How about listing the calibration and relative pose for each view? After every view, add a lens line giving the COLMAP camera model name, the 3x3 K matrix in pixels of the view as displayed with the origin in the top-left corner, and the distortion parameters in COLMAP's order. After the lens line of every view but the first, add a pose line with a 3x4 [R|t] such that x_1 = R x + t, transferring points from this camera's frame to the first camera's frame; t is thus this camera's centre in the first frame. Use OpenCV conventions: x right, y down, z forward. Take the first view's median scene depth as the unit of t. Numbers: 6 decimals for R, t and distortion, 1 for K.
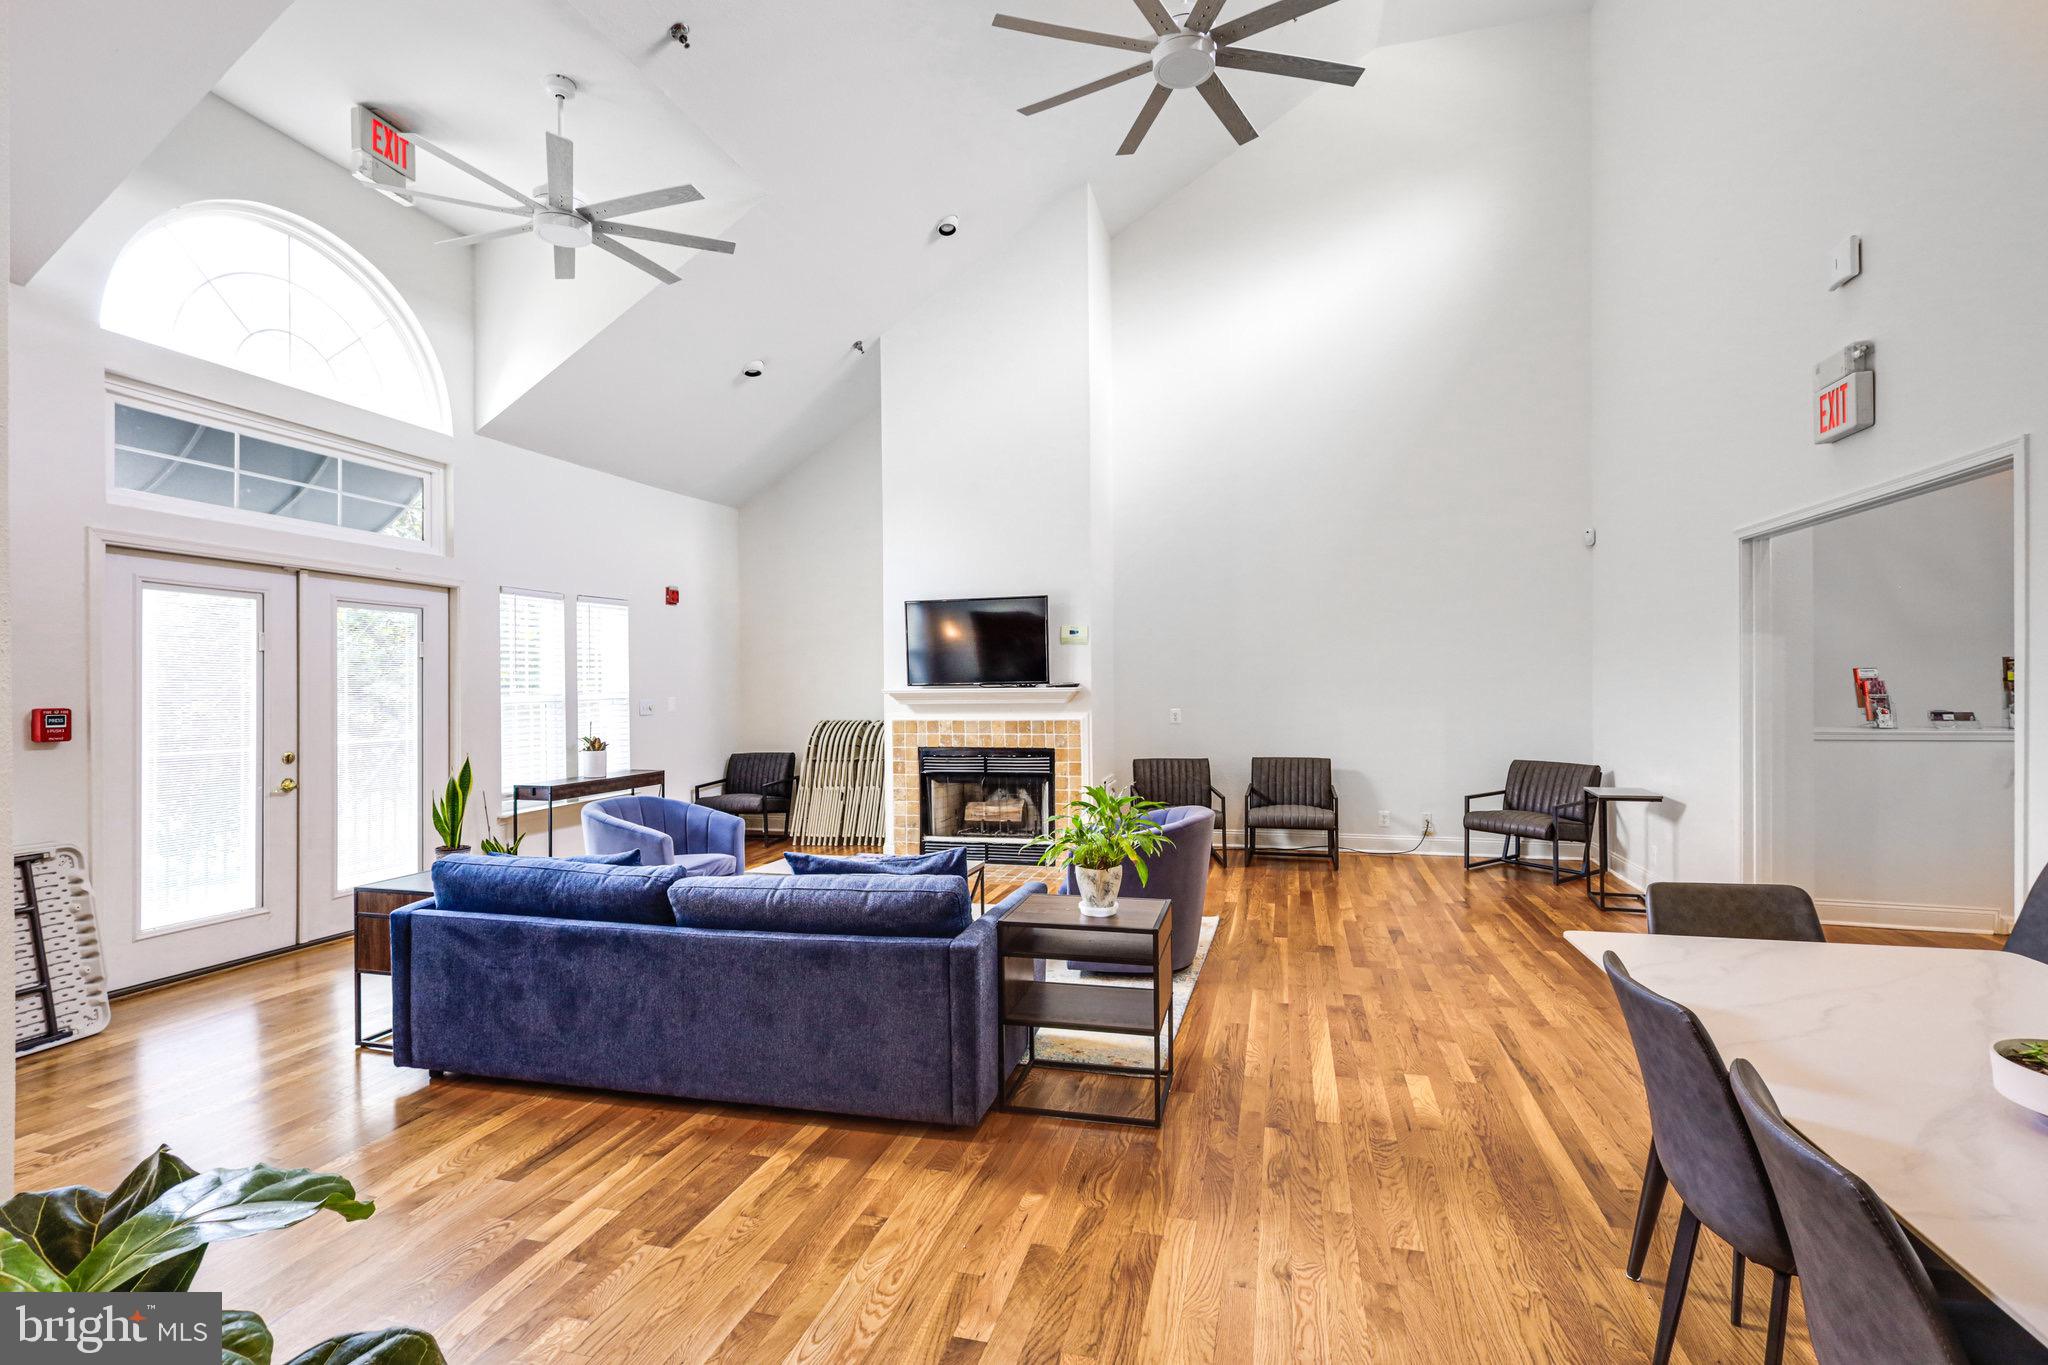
lens RADIAL K [[950.5, 0, 1024.0], [0, 950.5, 682.5], [0, 0, 1]] dist [0.002631, 0.000334]
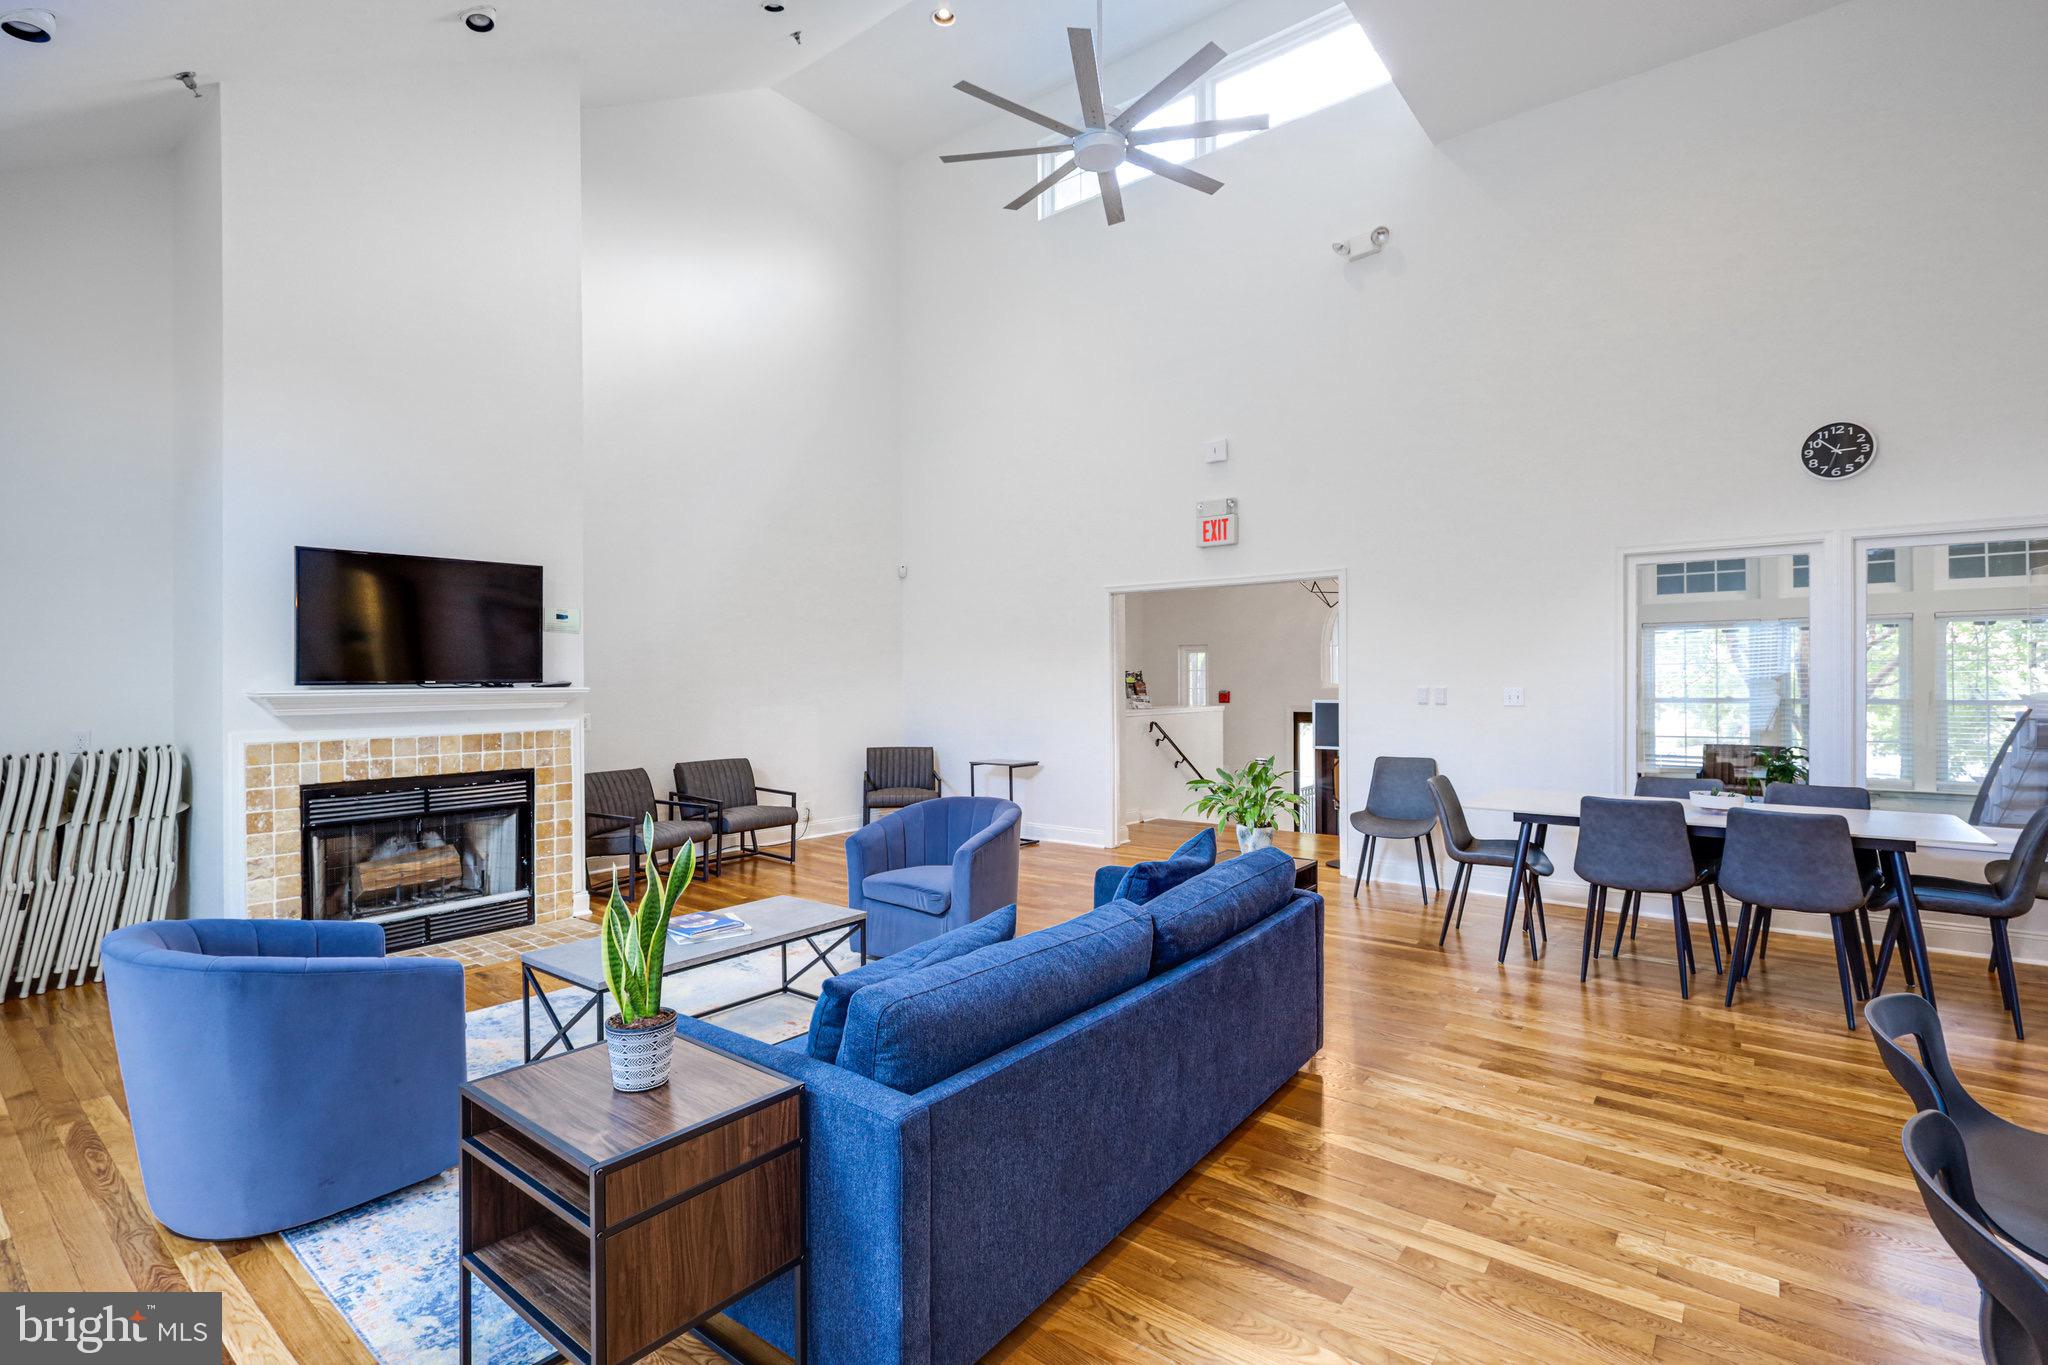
lens RADIAL K [[946.4, 0, 1022.1], [0, 946.4, 672.6], [0, 0, 1]] dist [0.004378, 0.001016]
pose [[0.394866, 0.015500, 0.918608, -0.514568], [0.001481, 0.999846, -0.017508, 0.007162], [-0.918737, 0.008273, 0.394783, 0.346697]]
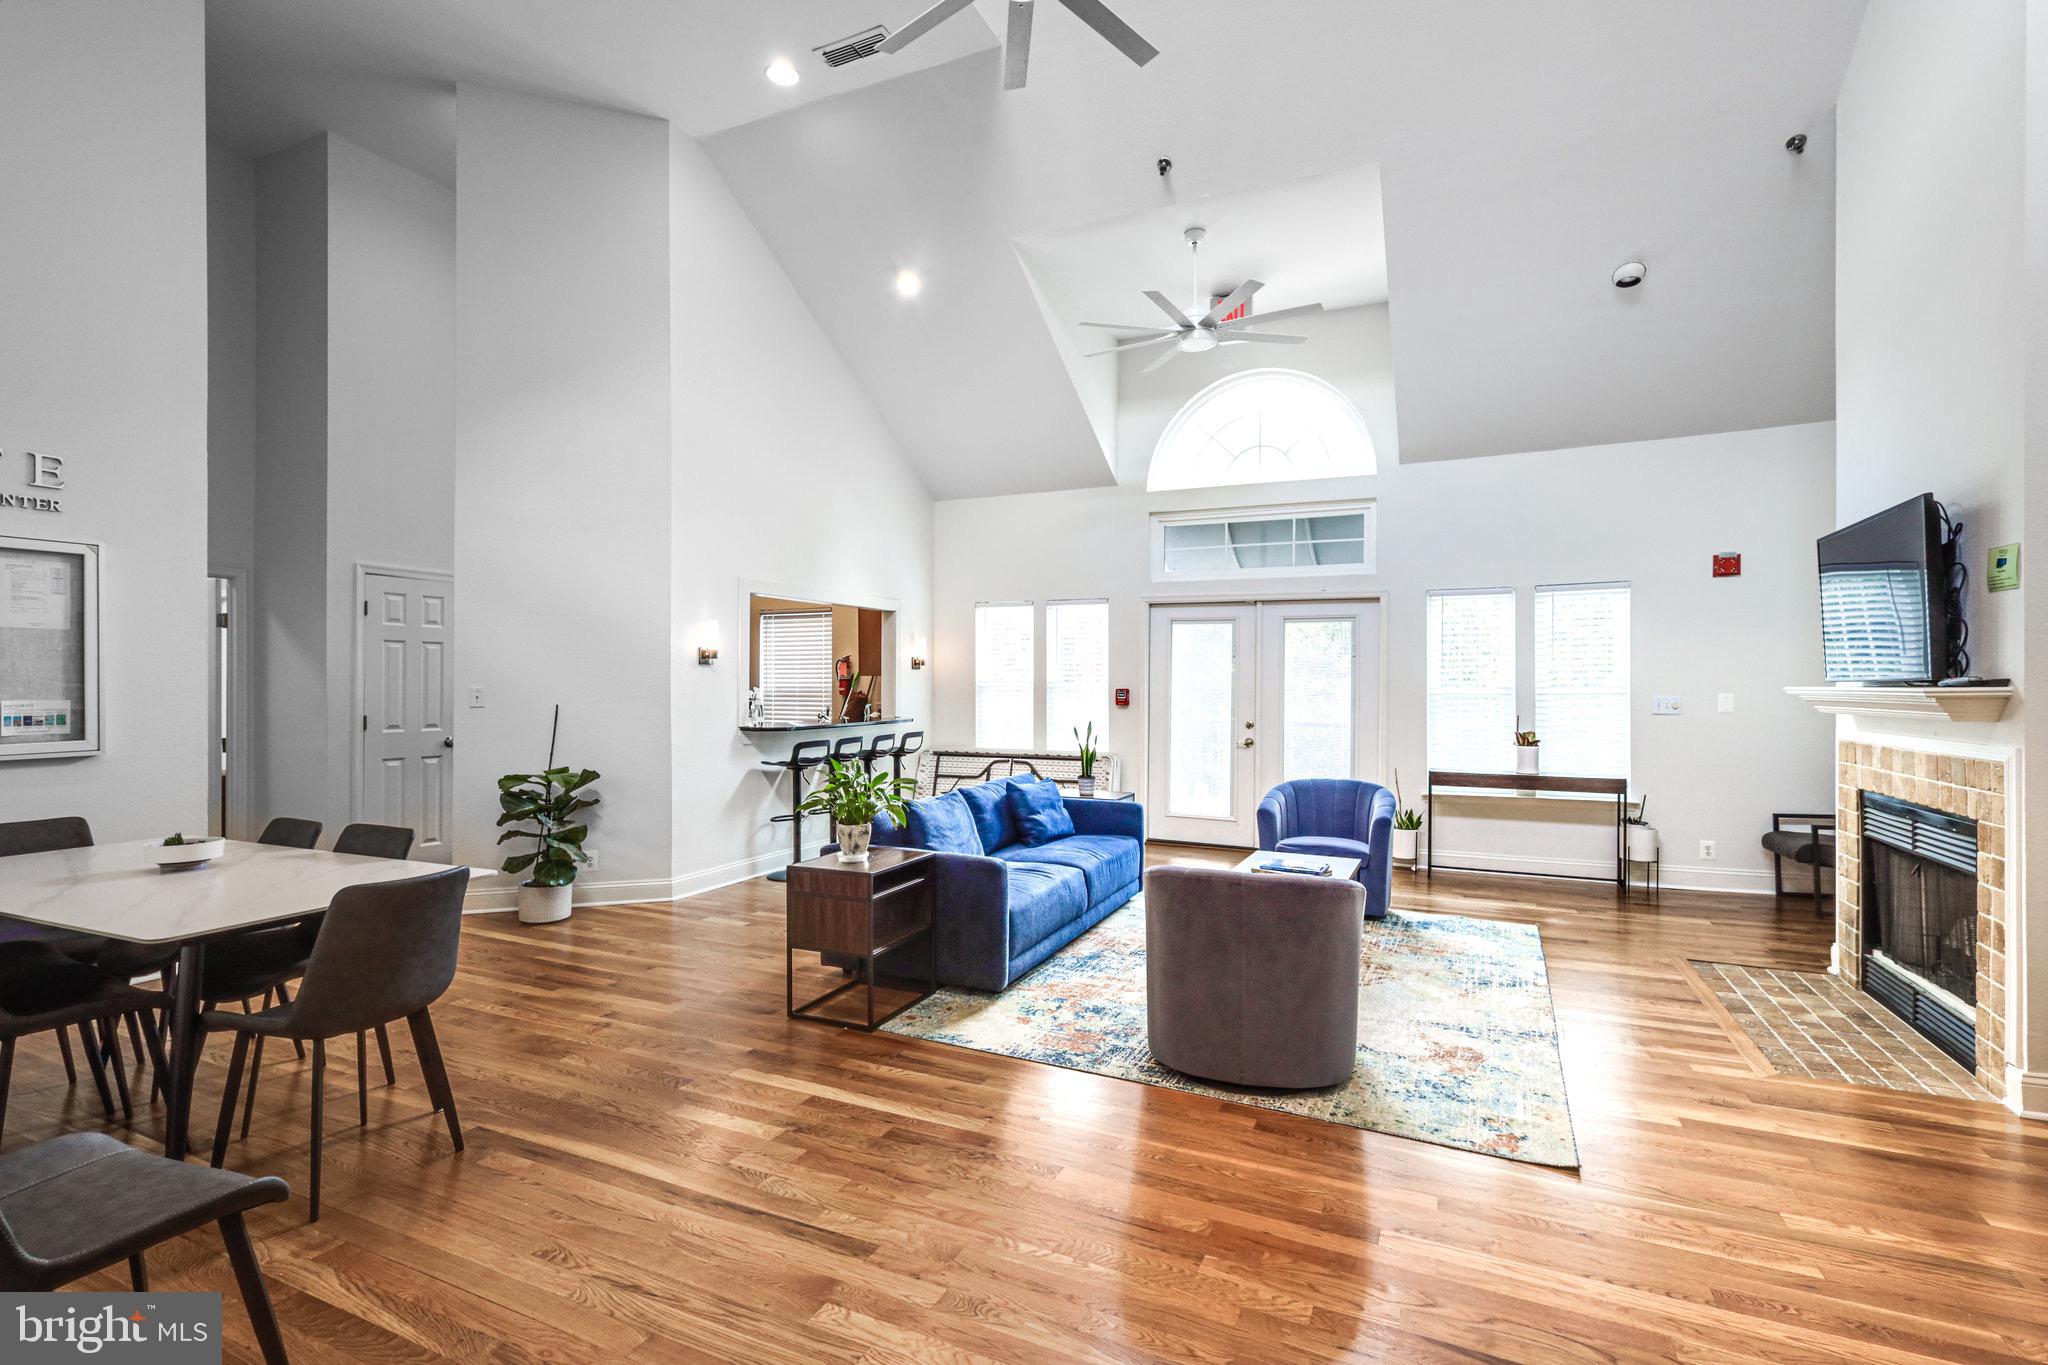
lens RADIAL K [[948.5, 0, 1026.1], [0, 948.5, 678.6], [0, 0, 1]] dist [-0.003454, -0.000816]
pose [[-0.166372, 0.003862, -0.986056, 0.559832], [0.001402, 0.999992, 0.003680, -0.000950], [0.986062, -0.000770, -0.166376, 0.627699]]
